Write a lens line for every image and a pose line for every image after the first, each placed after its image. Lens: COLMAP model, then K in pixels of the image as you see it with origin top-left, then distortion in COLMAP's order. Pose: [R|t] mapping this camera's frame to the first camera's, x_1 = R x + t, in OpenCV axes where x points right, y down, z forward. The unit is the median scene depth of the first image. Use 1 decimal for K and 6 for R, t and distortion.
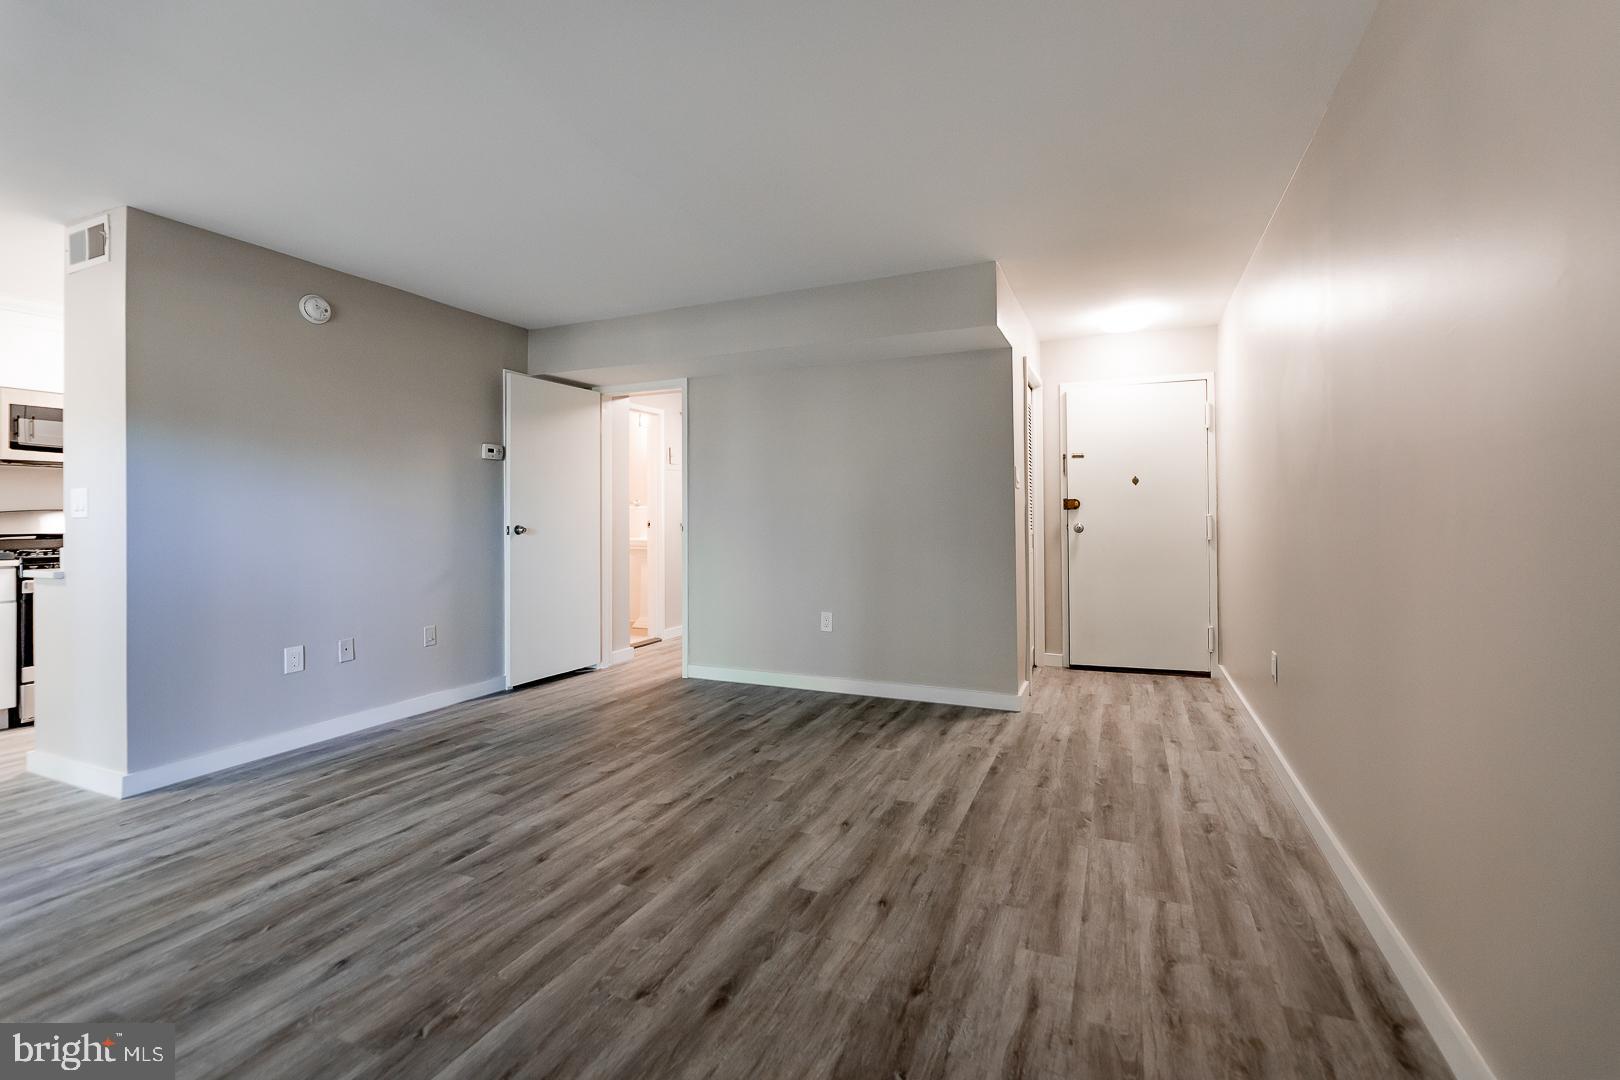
lens RADIAL K [[680.1, 0, 847.5], [0, 680.1, 504.5], [0, 0, 1]] dist [-0.001255, -0.000249]
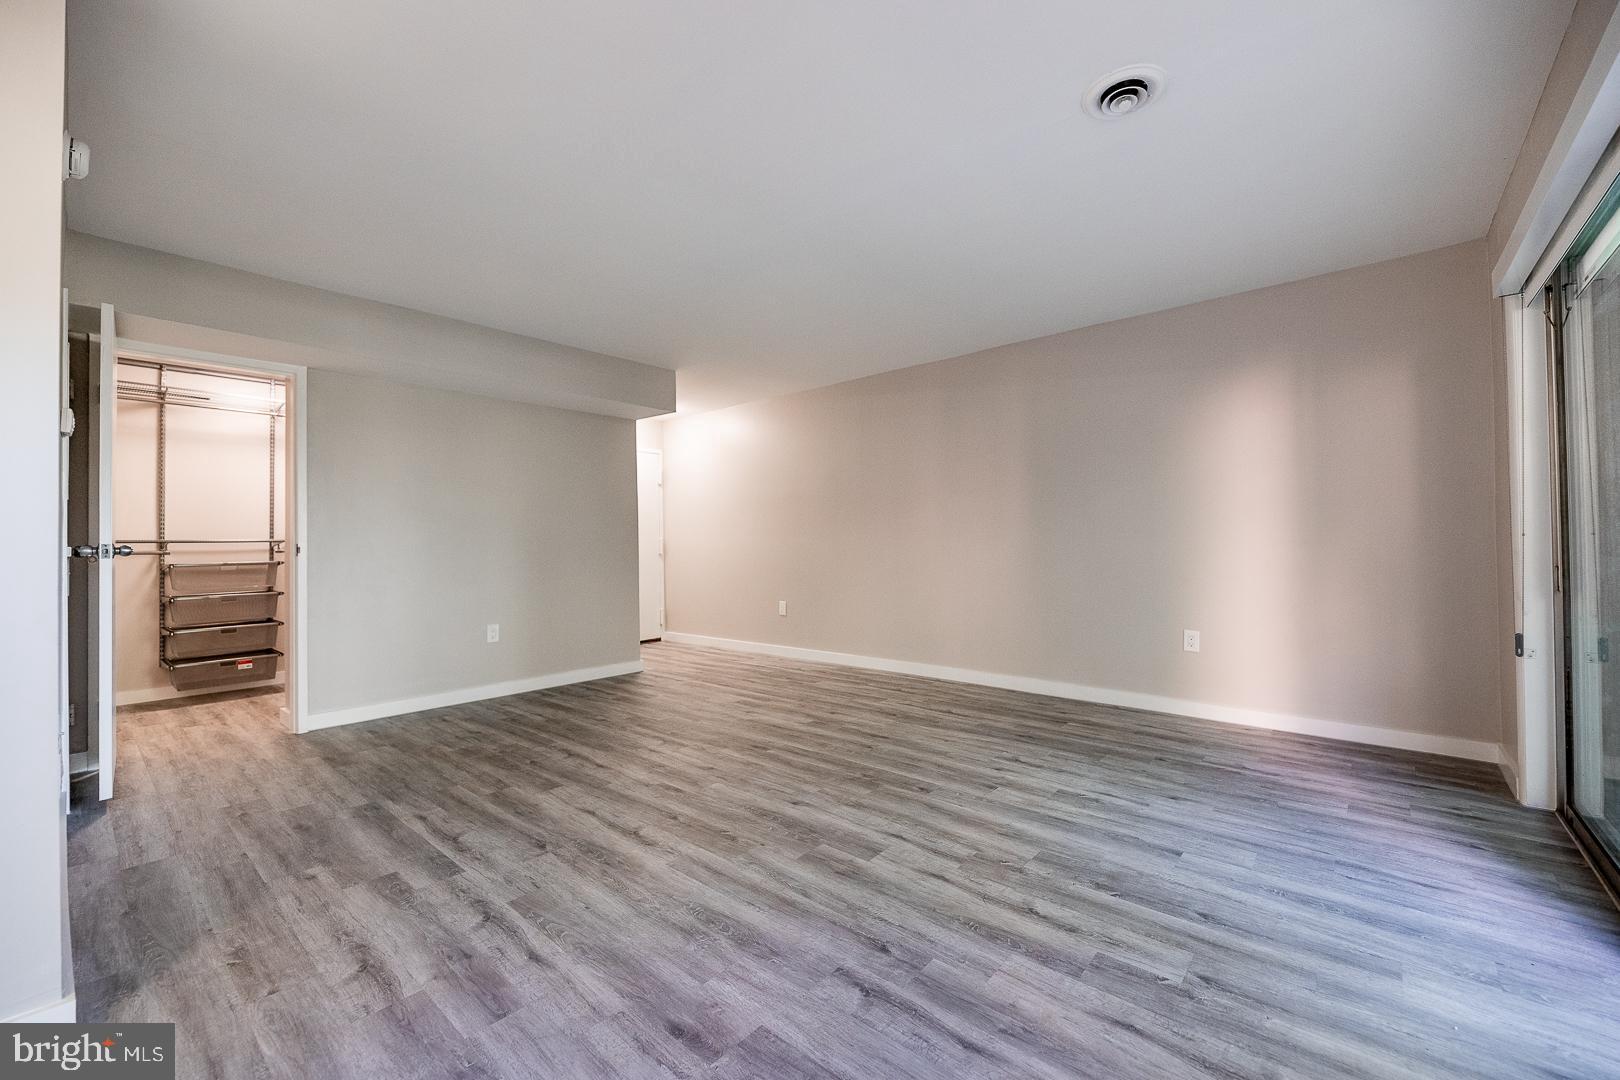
lens RADIAL K [[651.6, 0, 811.2], [0, 651.6, 535.9], [0, 0, 1]] dist [-0.009442, -0.000142]
pose [[0.319440, 0.013521, 0.947510, -0.958246], [-0.003407, 0.999908, -0.013120, 0.032261], [-0.947601, 0.000963, 0.319456, 0.211981]]
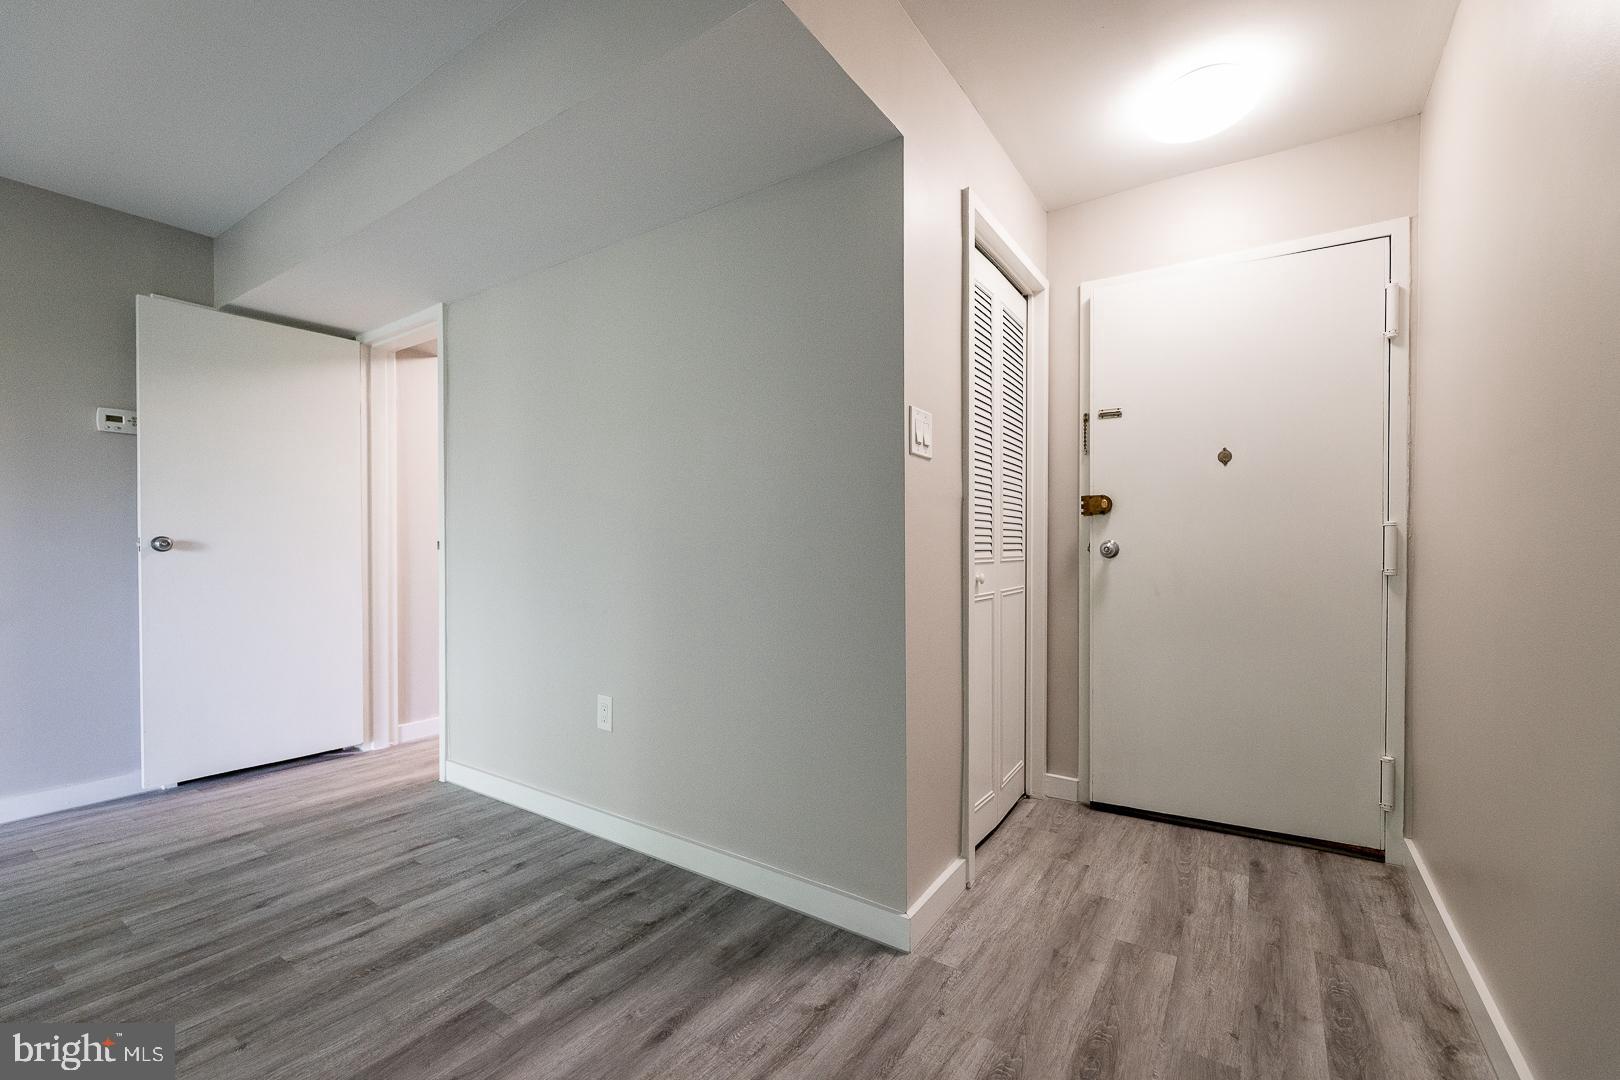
lens RADIAL K [[659.7, 0, 841.0], [0, 659.7, 550.8], [0, 0, 1]] dist [0.000429, -0.000176]
pose [[0.983084, 0.007834, -0.182989, 0.288385], [-0.002919, 0.999628, 0.027115, 0.028157], [0.183133, -0.026122, 0.982741, 0.572556]]
